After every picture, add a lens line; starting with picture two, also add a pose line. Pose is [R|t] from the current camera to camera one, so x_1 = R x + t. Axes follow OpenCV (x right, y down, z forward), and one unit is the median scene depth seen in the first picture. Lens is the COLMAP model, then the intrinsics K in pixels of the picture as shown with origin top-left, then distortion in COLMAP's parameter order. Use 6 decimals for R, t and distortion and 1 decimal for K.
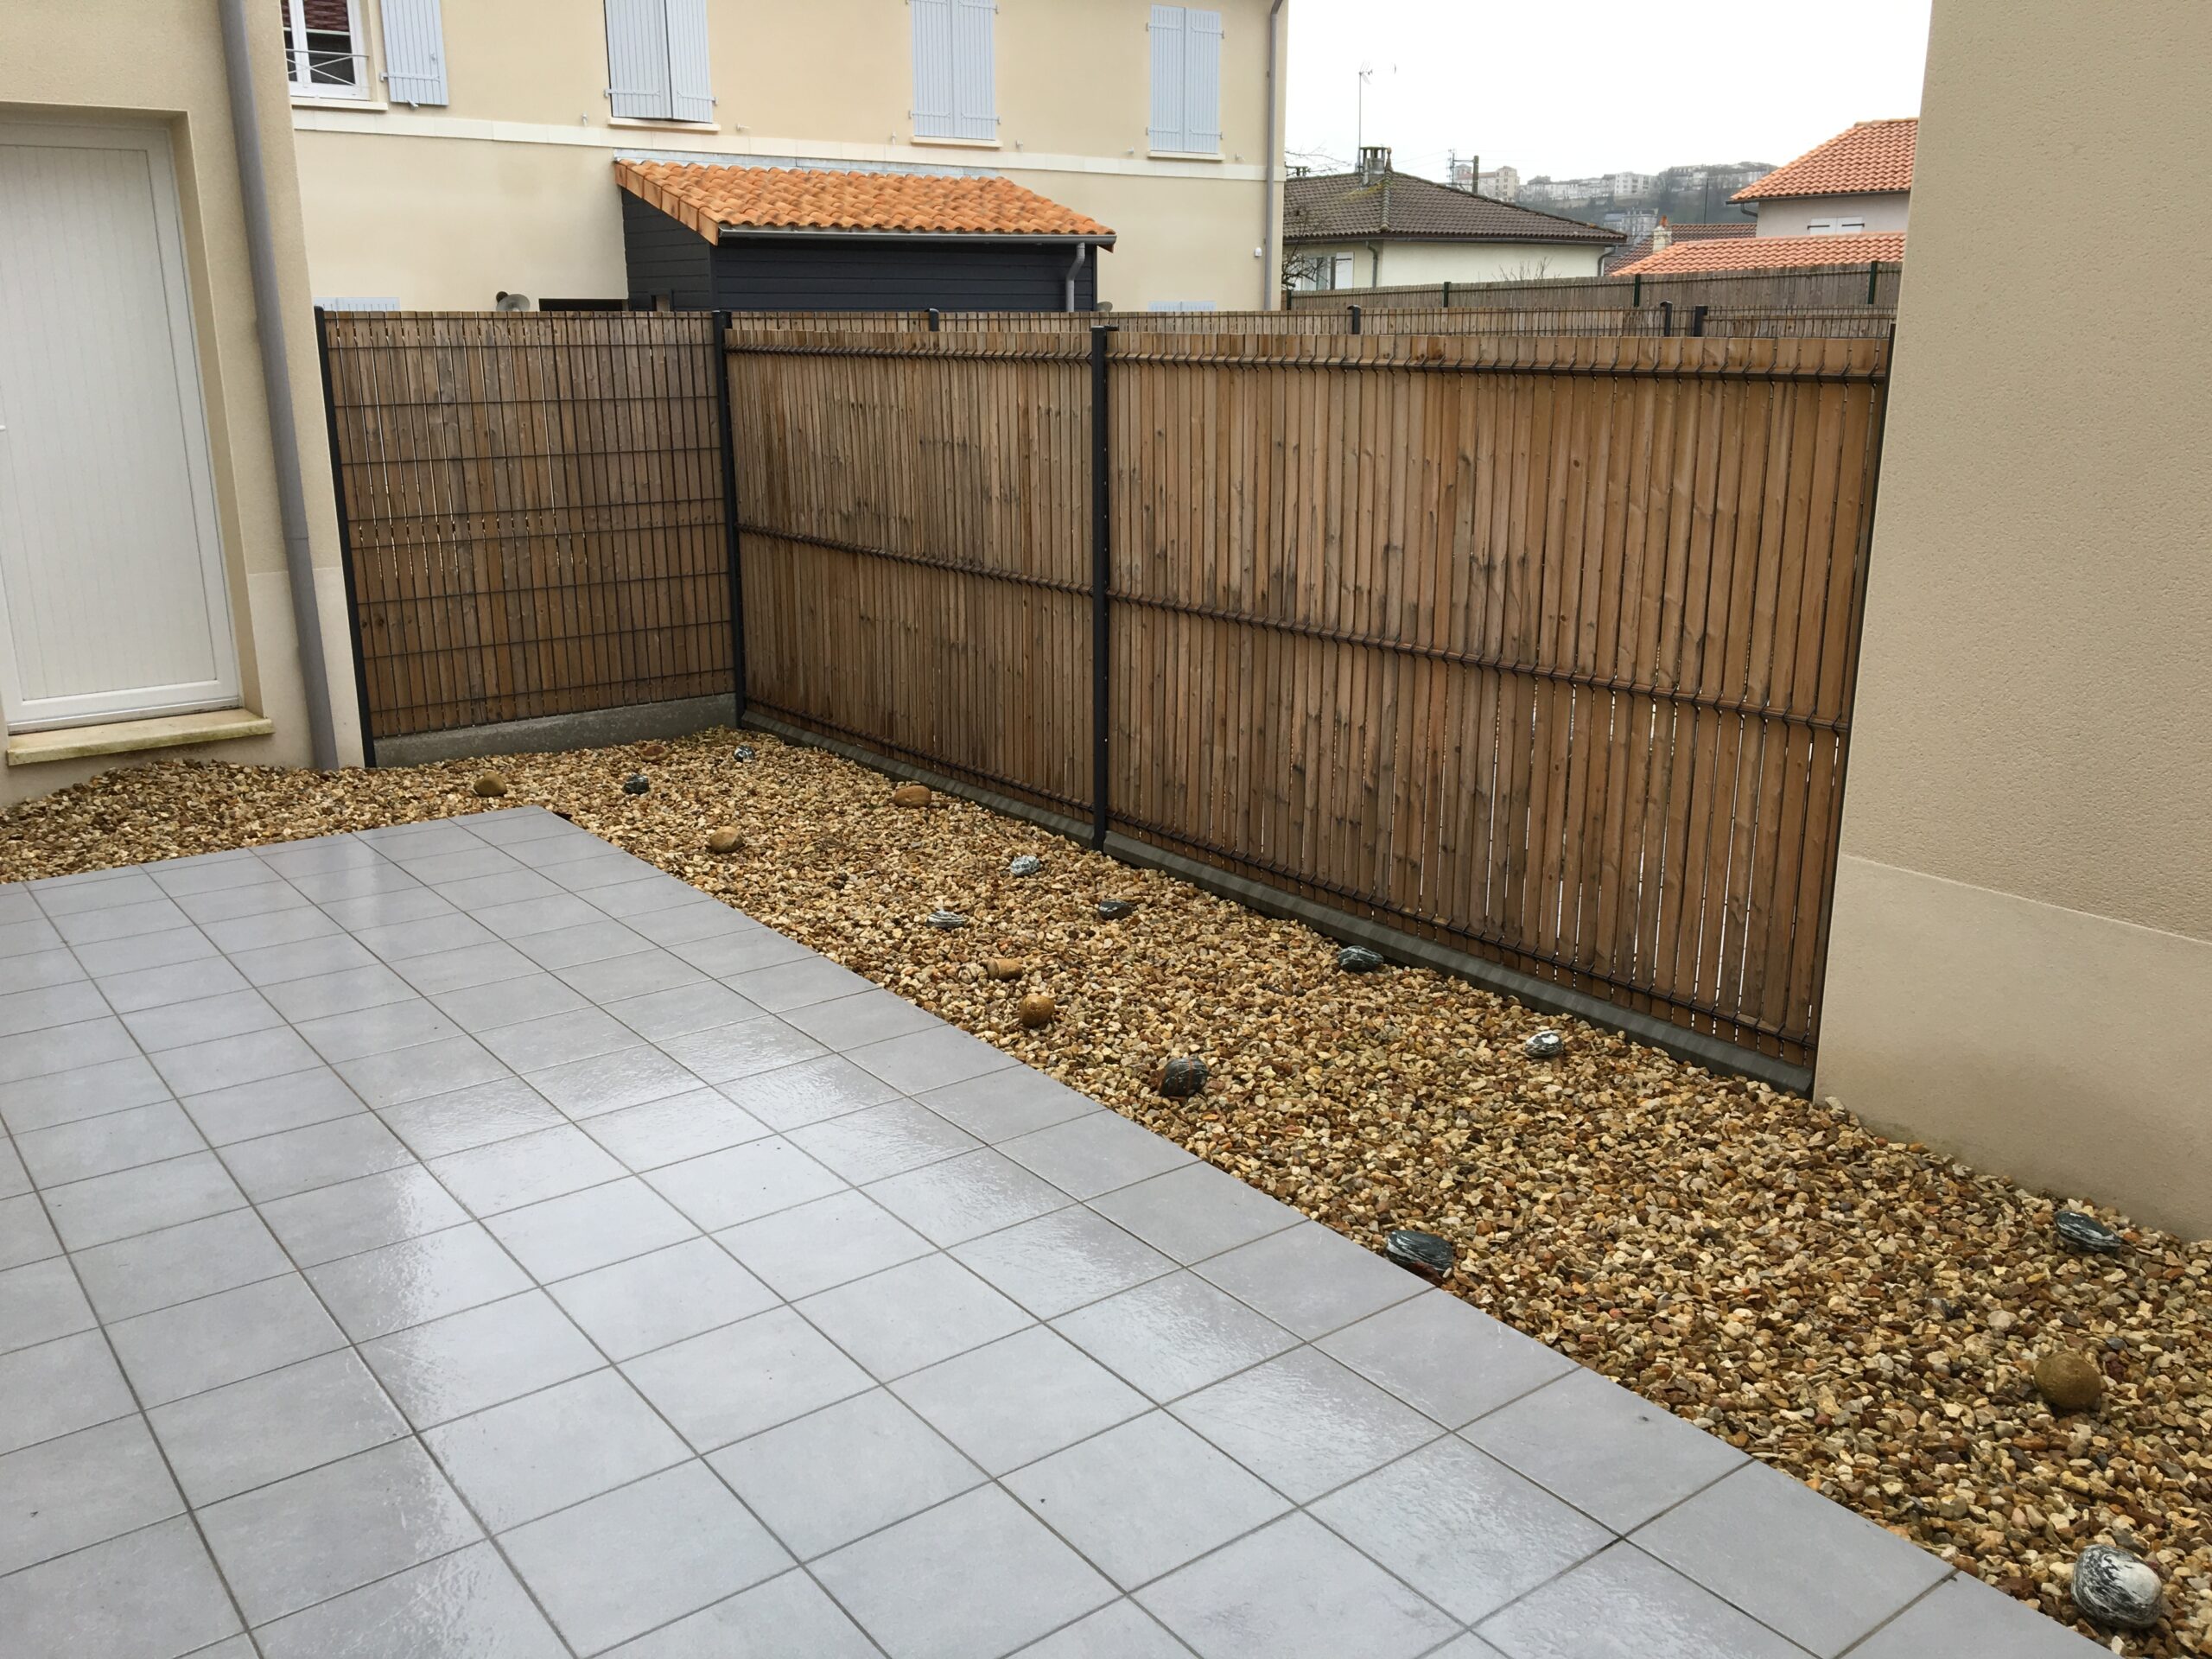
lens RADIAL K [[1868.7, 0, 1106.7], [0, 1868.7, 830.8], [0, 0, 1]] dist [-0.008928, -0.003233]
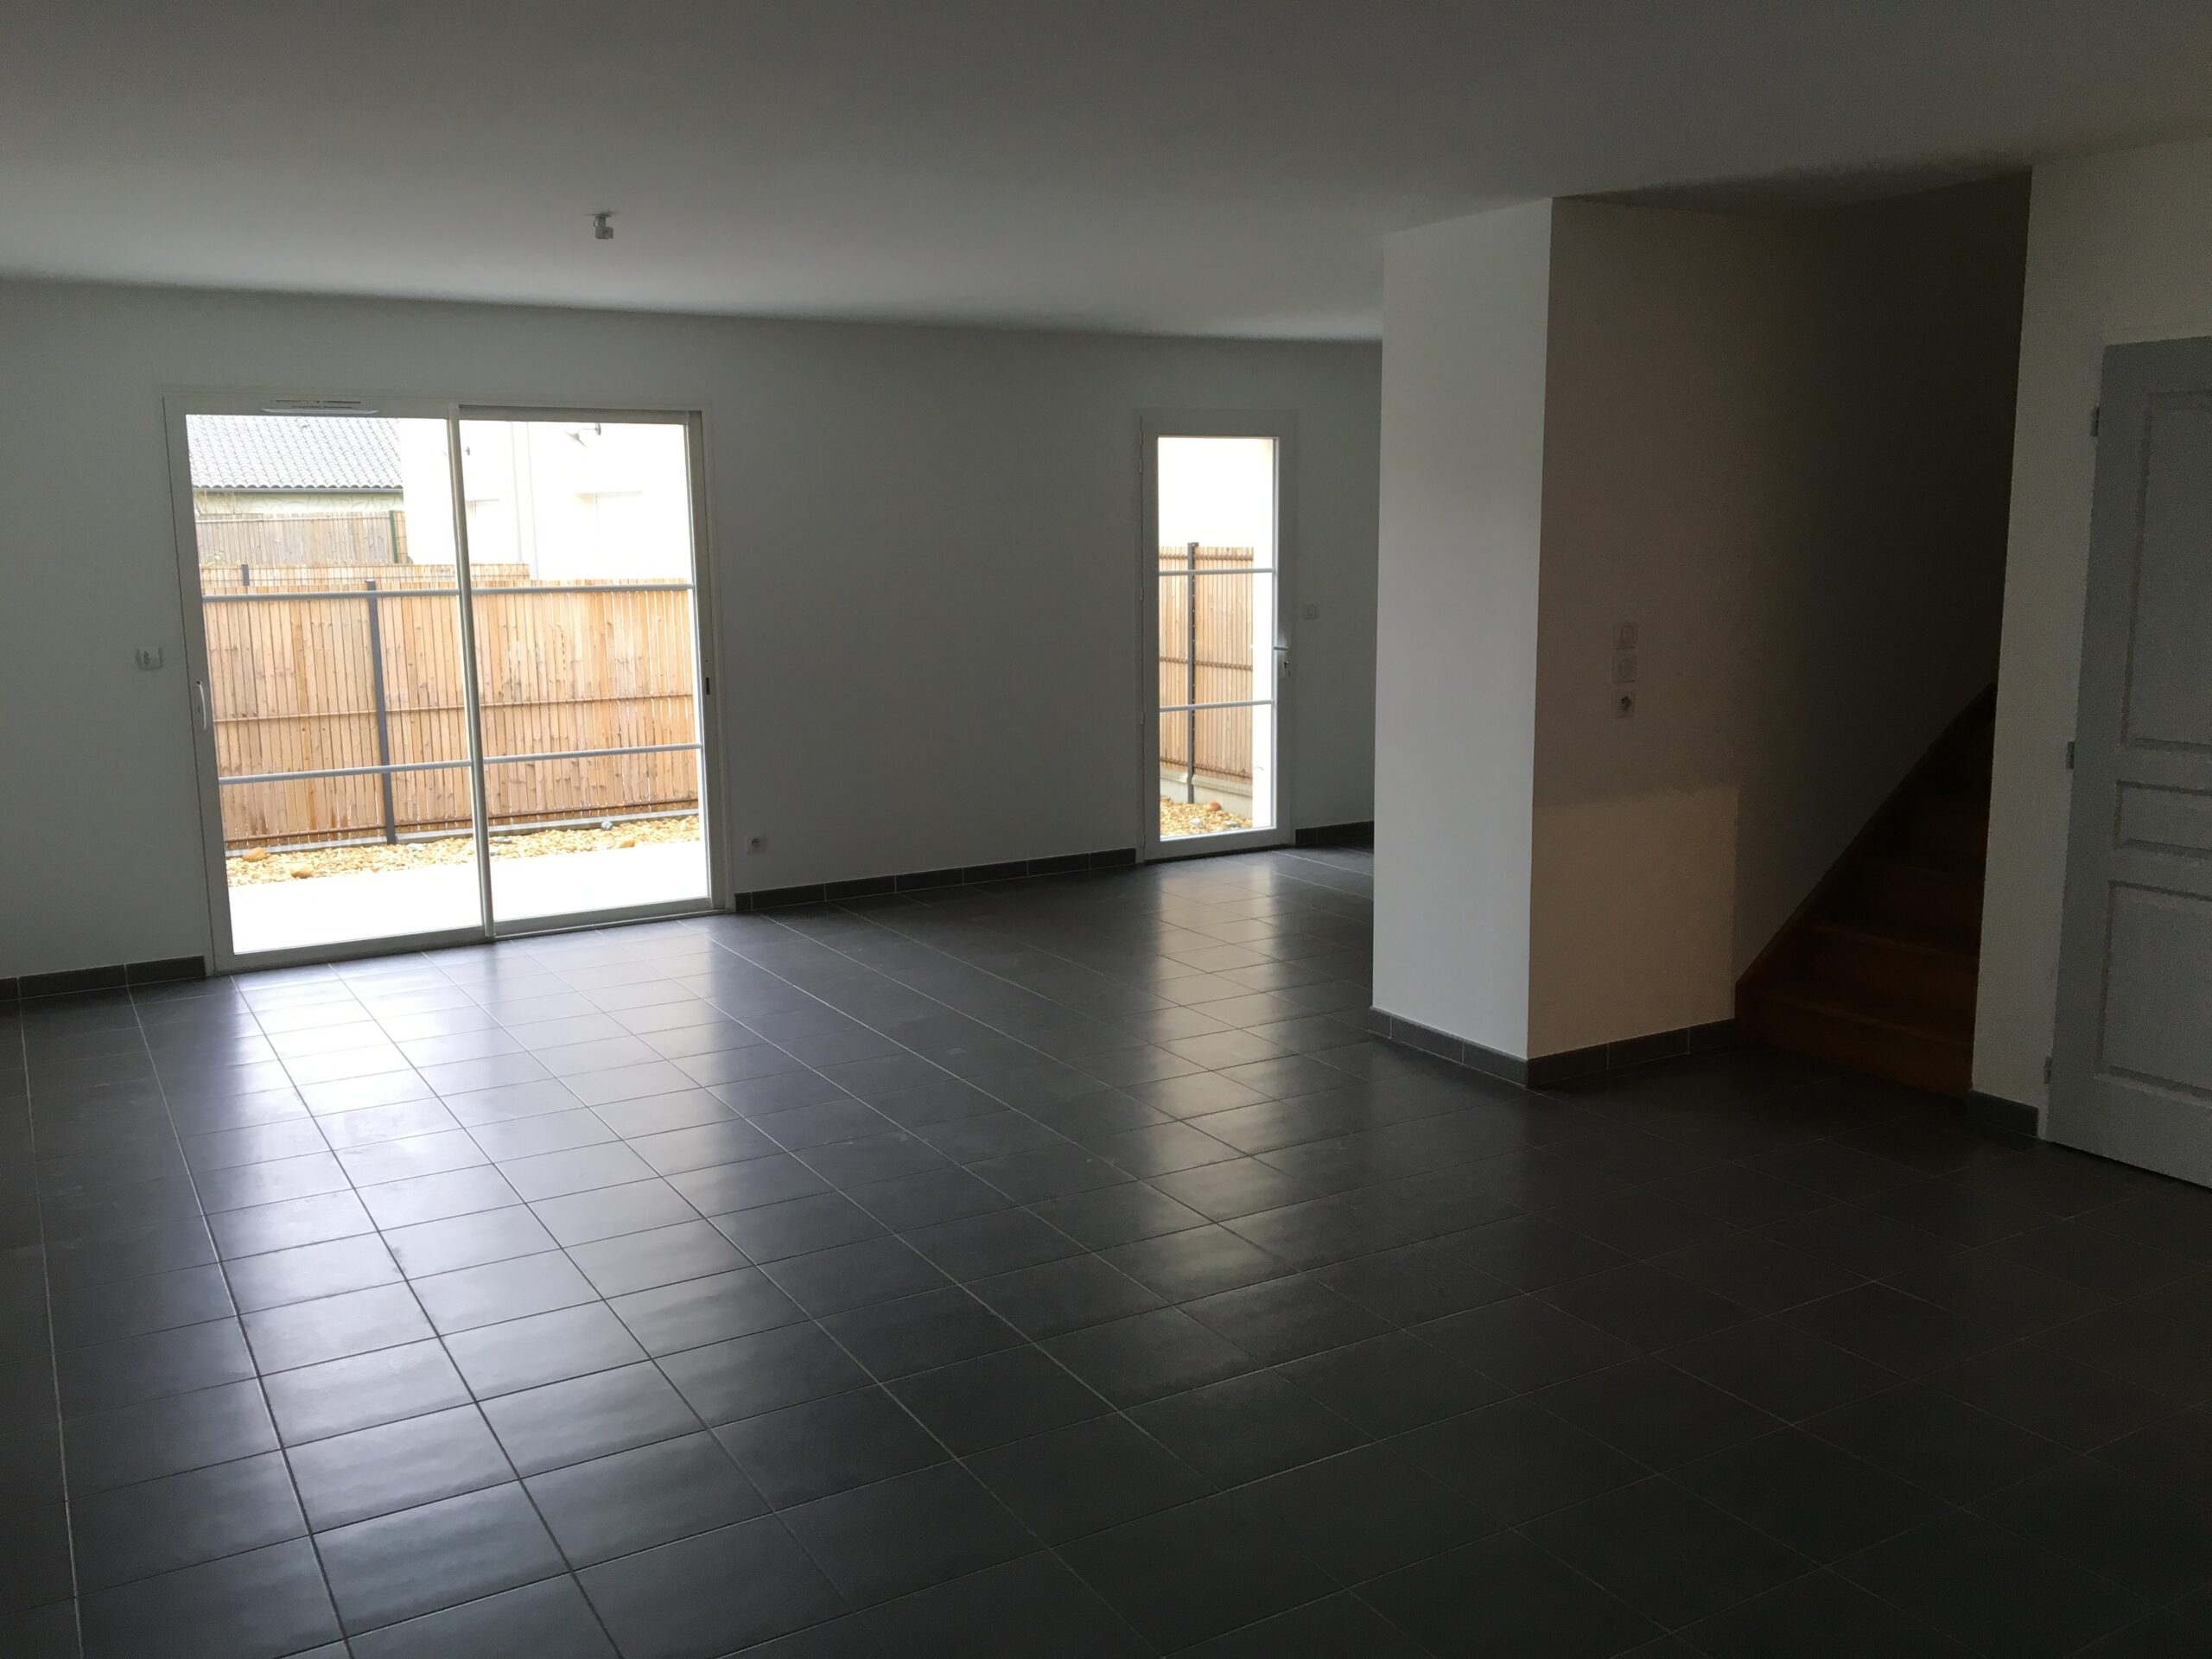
lens RADIAL K [[1868.7, 0, 1105.9], [0, 1868.7, 830.1], [0, 0, 1]] dist [-0.008928, -0.003233]
pose [[0.117371, -0.163702, 0.979503, -2.068062], [0.268044, 0.954936, 0.127477, -0.060228], [-0.956230, 0.247588, 0.155961, -0.005231]]
